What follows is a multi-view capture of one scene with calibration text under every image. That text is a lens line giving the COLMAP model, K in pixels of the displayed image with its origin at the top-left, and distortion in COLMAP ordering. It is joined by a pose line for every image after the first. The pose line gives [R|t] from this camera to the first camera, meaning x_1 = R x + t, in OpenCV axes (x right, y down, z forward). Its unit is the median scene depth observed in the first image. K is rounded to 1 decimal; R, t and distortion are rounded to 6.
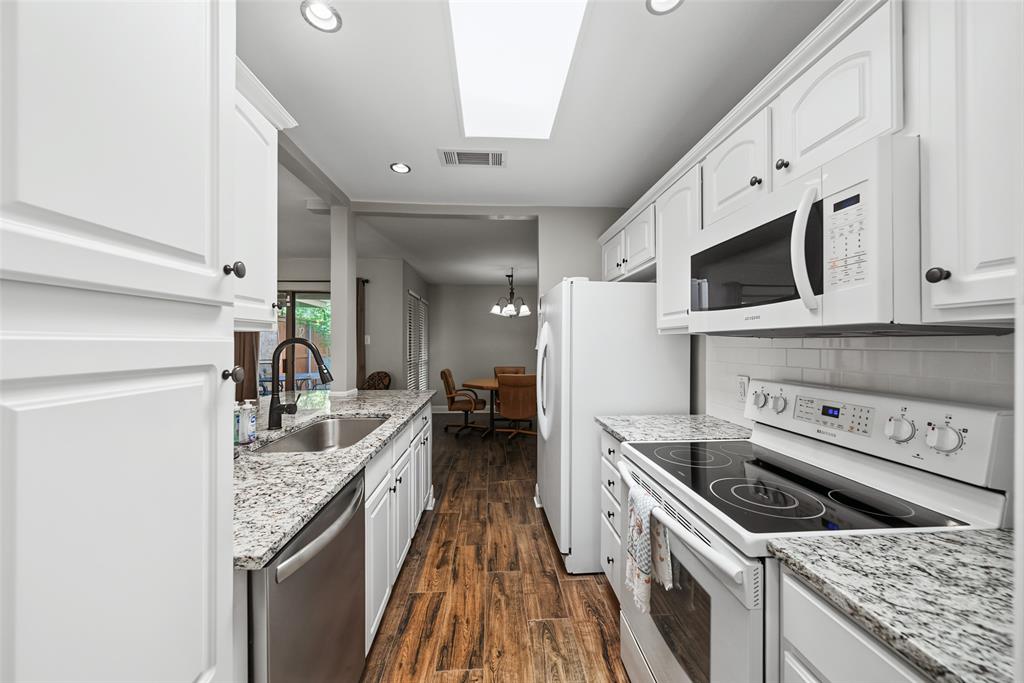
lens RADIAL K [[360.0, 0, 513.2], [0, 360.0, 345.9], [0, 0, 1]] dist [-0.000884, -0.000033]
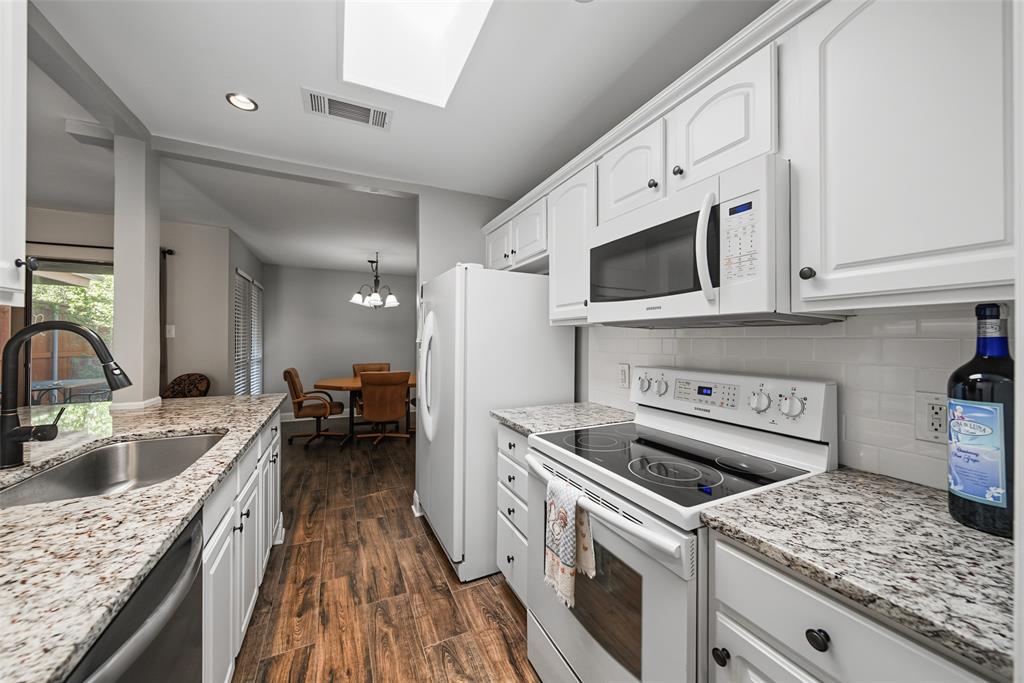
lens RADIAL K [[367.7, 0, 515.2], [0, 367.7, 341.3], [0, 0, 1]] dist [-0.001553, -0.000173]
pose [[0.925953, 0.000263, 0.377639, -0.077290], [0.000470, 0.999998, -0.001849, 0.013111], [-0.377639, 0.001890, 0.925951, 0.071471]]
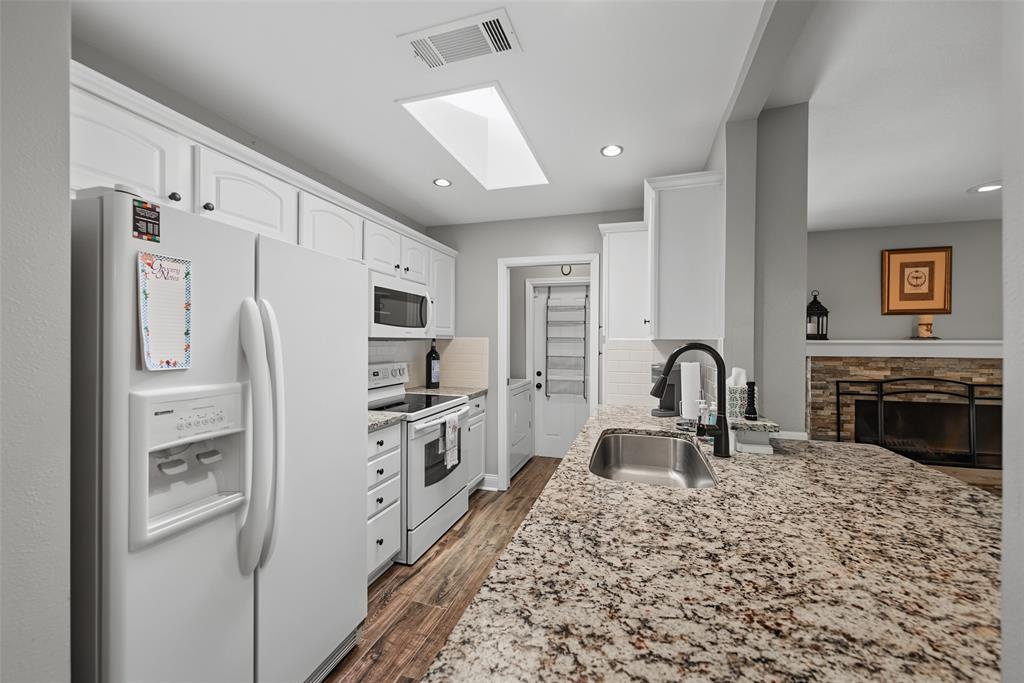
lens RADIAL K [[366.5, 0, 524.8], [0, 366.5, 342.0], [0, 0, 1]] dist [-0.001207, -0.000073]
pose [[-0.934188, -0.009142, 0.356664, -0.466163], [-0.006582, 0.999943, 0.008393, -0.025449], [-0.356720, 0.005493, -0.934195, 1.632310]]
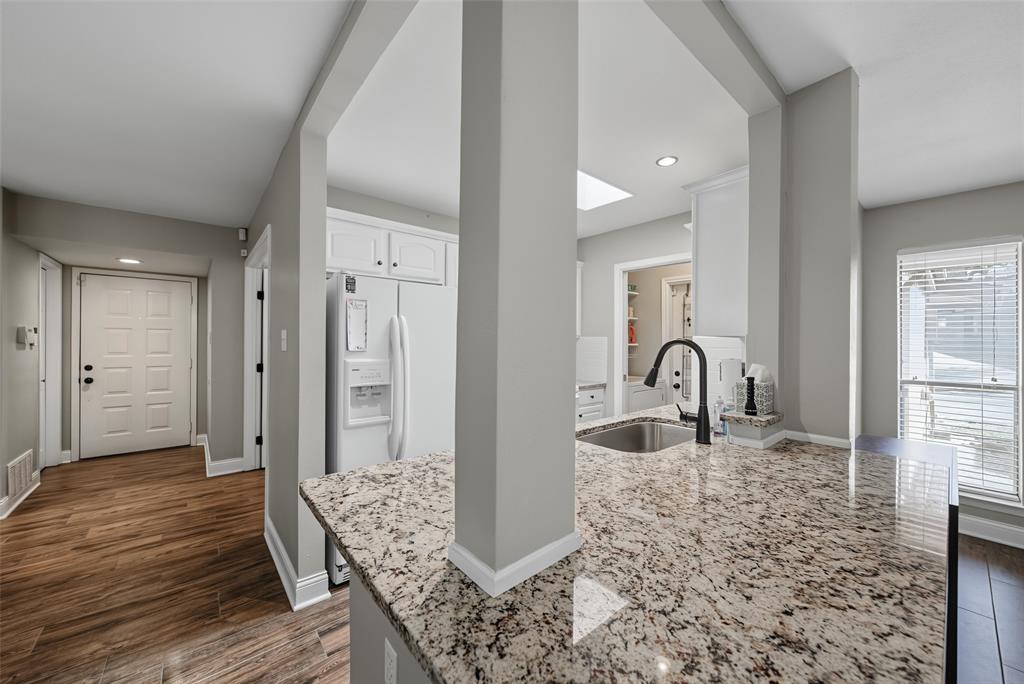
lens RADIAL K [[374.5, 0, 514.6], [0, 374.5, 340.2], [0, 0, 1]] dist [0.000791, 0.000016]
pose [[-0.585478, -0.005494, 0.810670, -0.973944], [-0.004245, 0.999984, 0.003711, -0.018149], [-0.810677, -0.001269, -0.585492, 1.616771]]
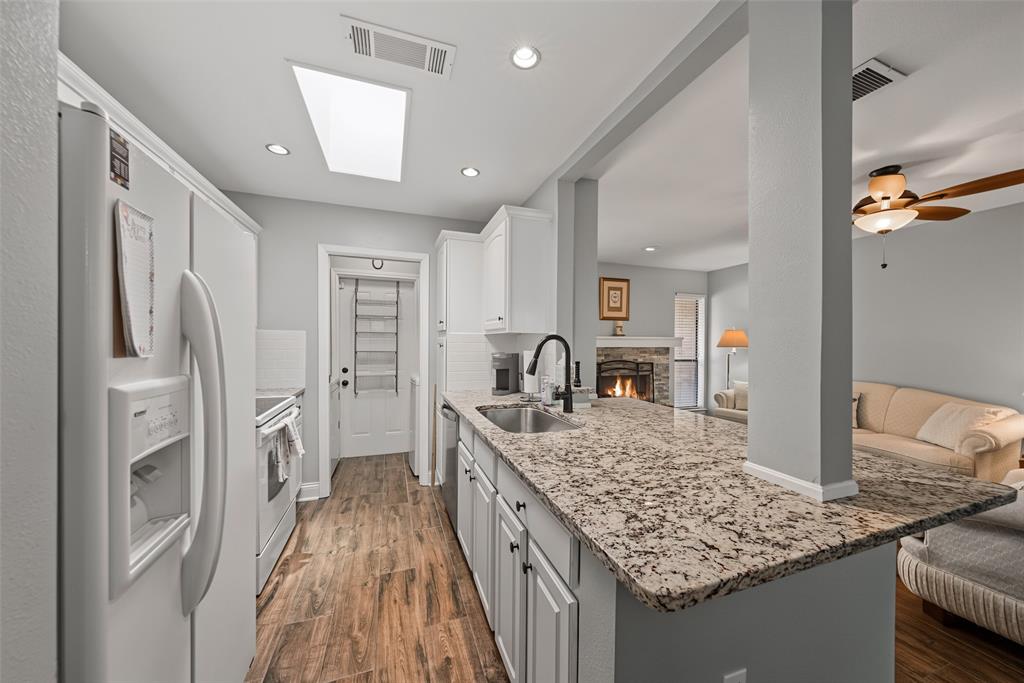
lens RADIAL K [[367.7, 0, 515.2], [0, 367.7, 341.3], [0, 0, 1]] dist [-0.001553, -0.000173]
pose [[-0.963895, -0.009512, -0.266114, -0.145367], [-0.011637, 0.999912, 0.006411, -0.006242], [0.266030, 0.009276, -0.963920, 1.797552]]
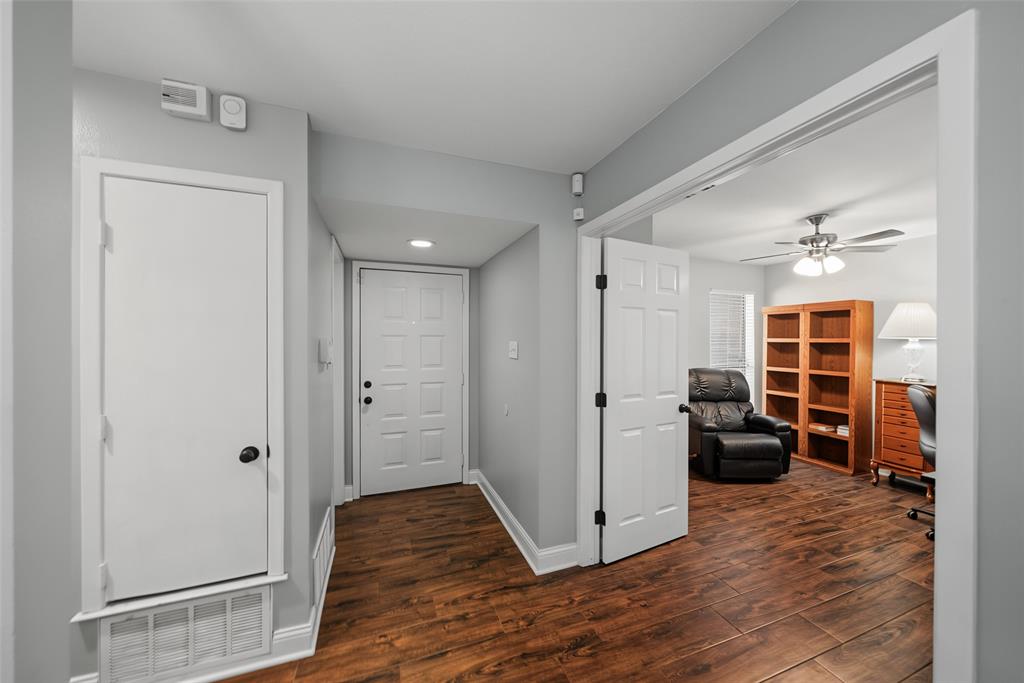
lens RADIAL K [[357.5, 0, 519.4], [0, 357.5, 339.9], [0, 0, 1]] dist [-0.000427, -0.000041]
pose [[-0.285957, -0.010537, 0.958184, 0.330997], [0.000663, 0.999937, 0.011194, -0.065477], [-0.958242, 0.003836, -0.285932, 2.109749]]
